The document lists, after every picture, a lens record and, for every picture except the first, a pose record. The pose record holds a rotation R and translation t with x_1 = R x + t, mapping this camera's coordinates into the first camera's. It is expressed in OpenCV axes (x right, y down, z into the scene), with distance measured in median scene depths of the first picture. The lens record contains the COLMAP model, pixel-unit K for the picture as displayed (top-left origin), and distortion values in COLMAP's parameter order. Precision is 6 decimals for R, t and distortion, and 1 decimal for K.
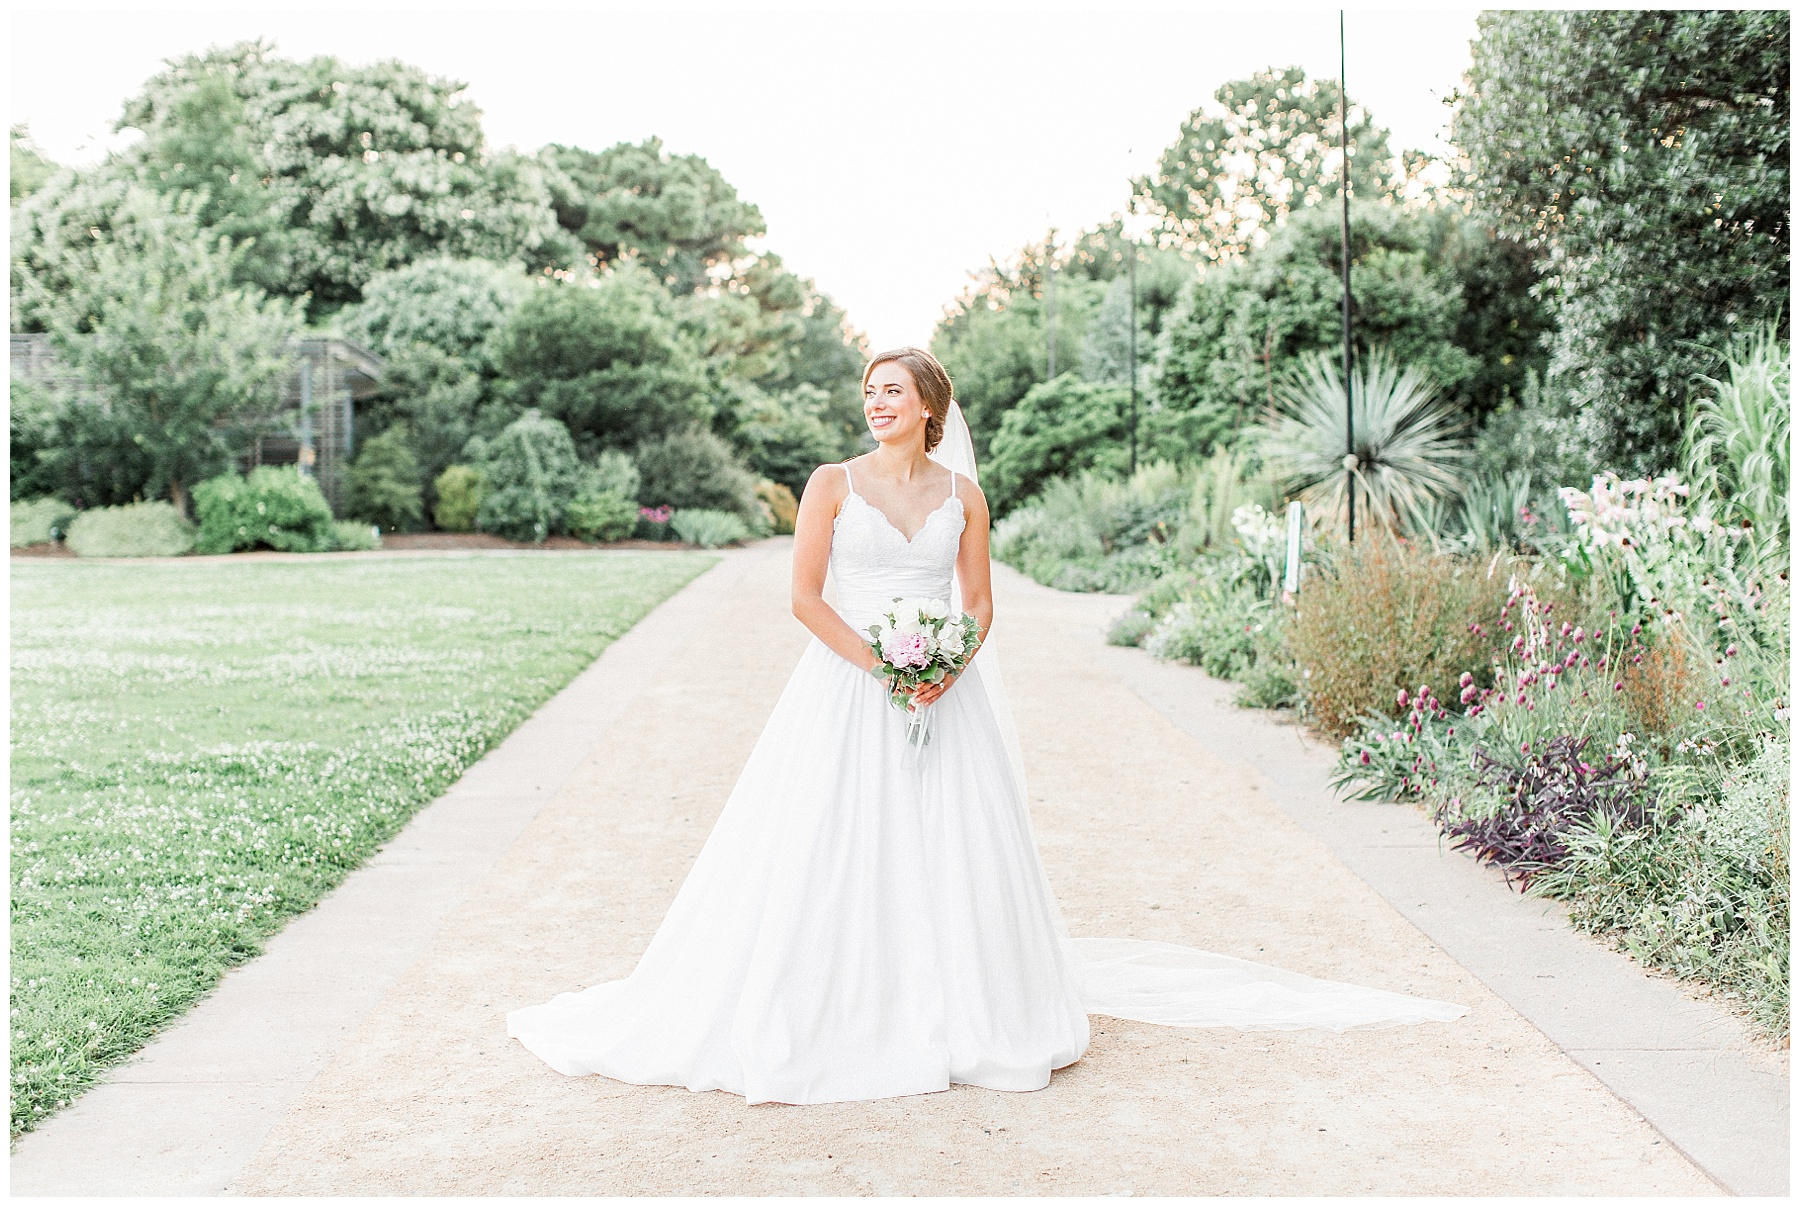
lens RADIAL K [[2506.0, 0, 900.8], [0, 2506.0, 573.0], [0, 0, 1]] dist [0.008360, 0.026319]
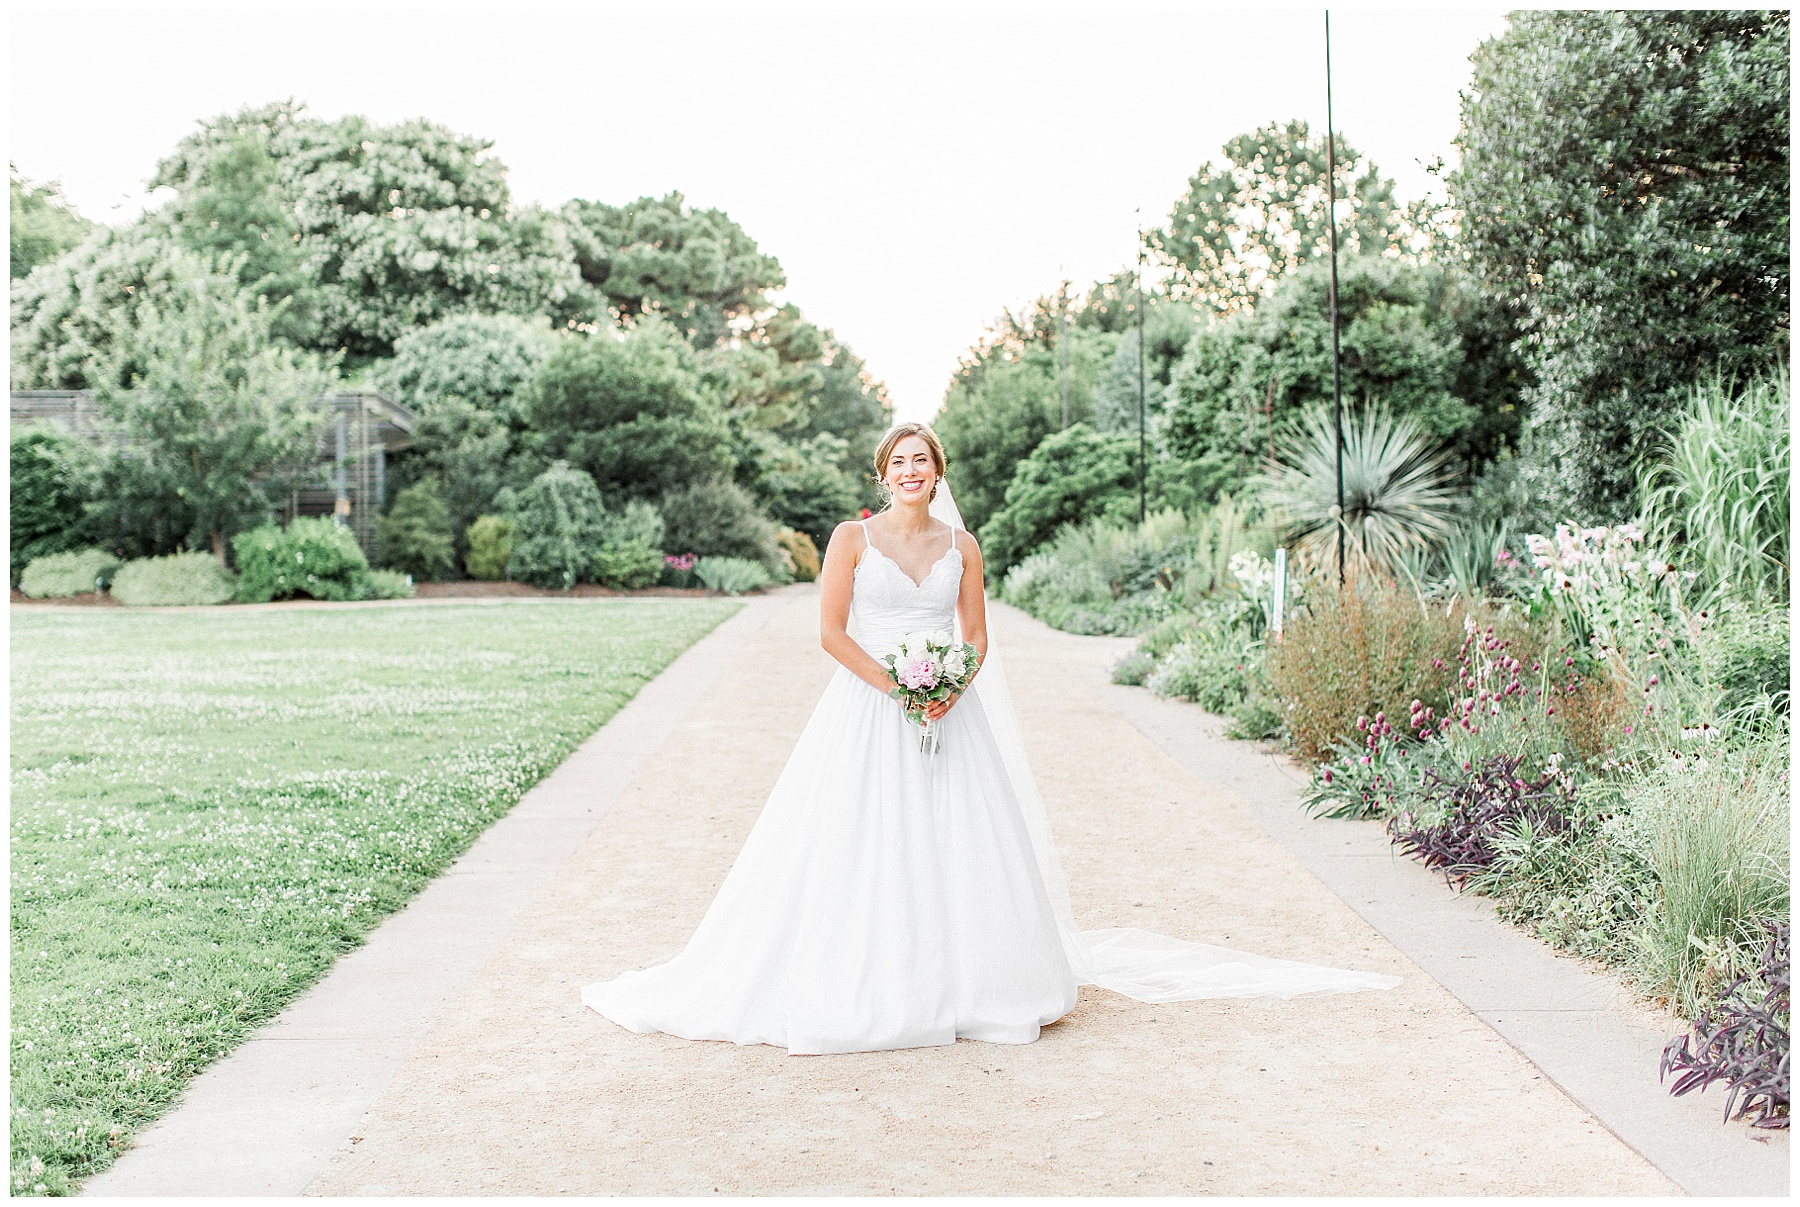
lens RADIAL K [[2506.0, 0, 900.8], [0, 2506.0, 573.0], [0, 0, 1]] dist [0.008360, 0.026319]
pose [[0.999963, -0.004263, -0.007475, 0.000424], [0.004124, 0.999821, -0.018484, 0.000478], [0.007553, 0.018453, 0.999801, -0.027932]]
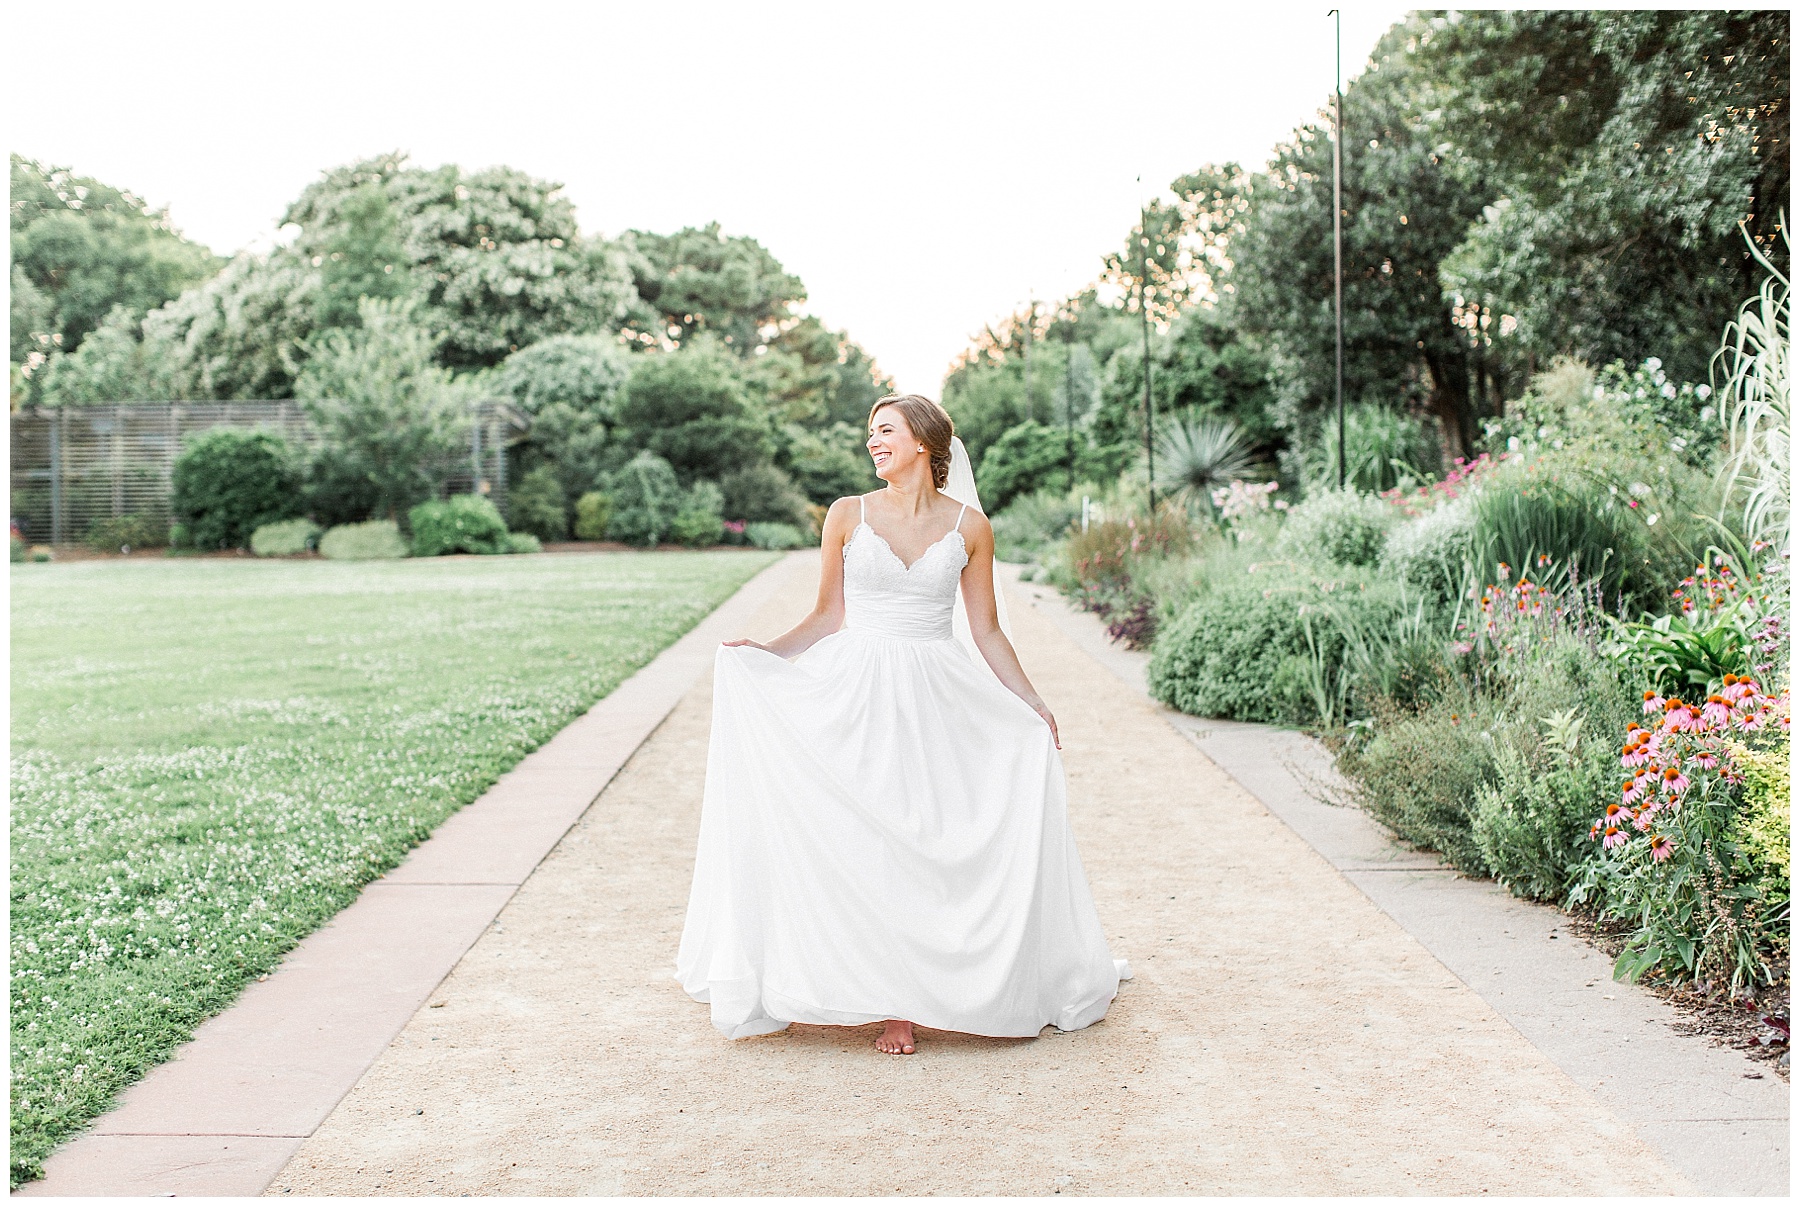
lens RADIAL K [[2506.0, 0, 900.8], [0, 2506.0, 573.0], [0, 0, 1]] dist [0.008360, 0.026319]
pose [[0.999833, -0.012719, -0.013128, 0.009612], [0.012567, 0.999854, -0.011611, 0.018632], [0.013274, 0.011444, 0.999846, -0.356895]]
